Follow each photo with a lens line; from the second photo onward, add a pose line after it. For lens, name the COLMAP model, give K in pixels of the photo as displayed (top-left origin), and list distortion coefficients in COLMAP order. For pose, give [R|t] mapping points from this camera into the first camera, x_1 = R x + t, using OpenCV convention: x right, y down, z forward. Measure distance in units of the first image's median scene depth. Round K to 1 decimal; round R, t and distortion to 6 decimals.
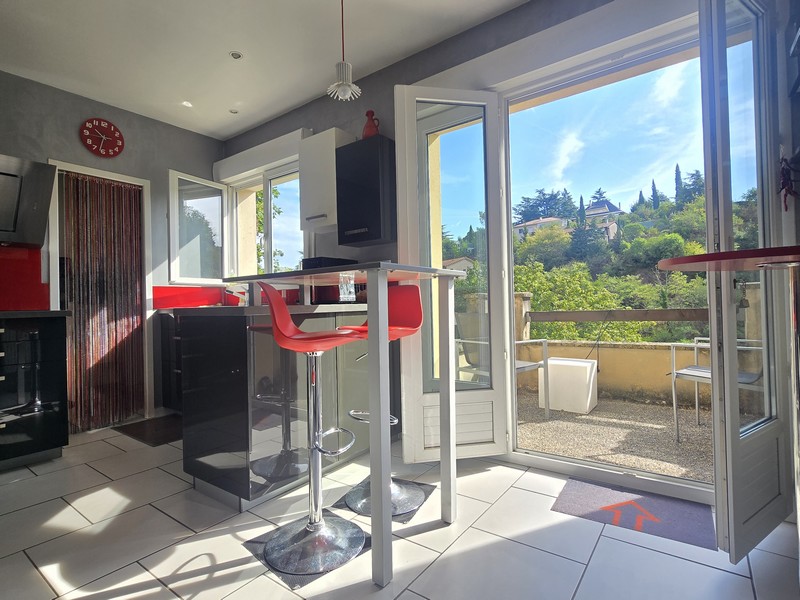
lens RADIAL K [[410.2, 0, 399.3], [0, 410.2, 301.4], [0, 0, 1]] dist [0.005022, -0.004608]
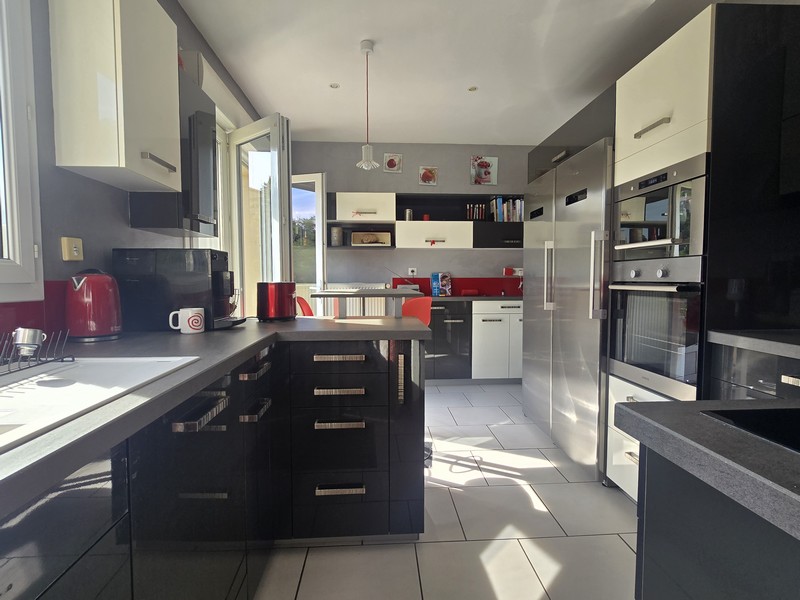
lens RADIAL K [[410.2, 0, 404.6], [0, 410.2, 299.8], [0, 0, 1]] dist [0.005022, -0.004608]
pose [[-0.648056, -0.020986, 0.761303, -1.581228], [0.000862, 0.999599, 0.028288, -0.081651], [-0.761592, 0.018988, -0.647779, 2.212486]]
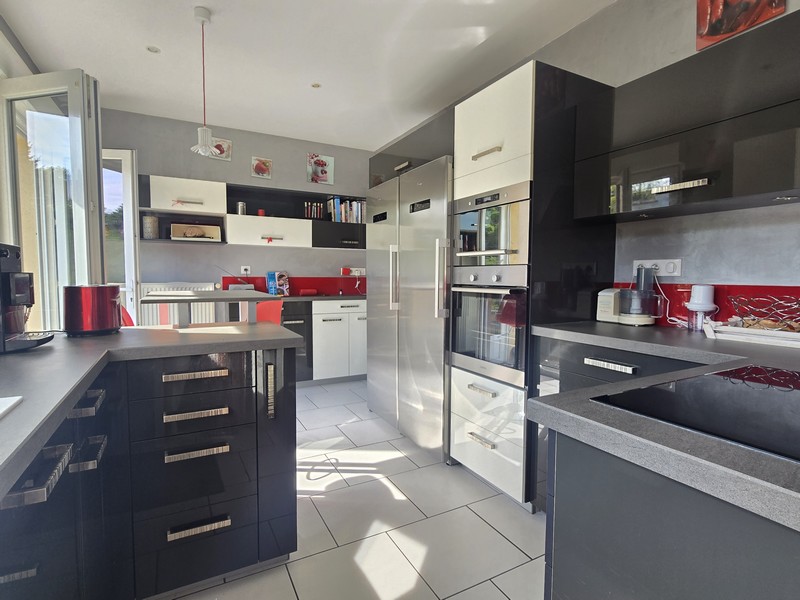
lens RADIAL K [[410.2, 0, 407.1], [0, 410.2, 299.7], [0, 0, 1]] dist [0.005022, -0.004608]
pose [[-0.907091, -0.012248, 0.420757, -1.475115], [0.003188, 0.999348, 0.035961, -0.100752], [-0.420923, 0.033961, -0.906460, 2.279897]]
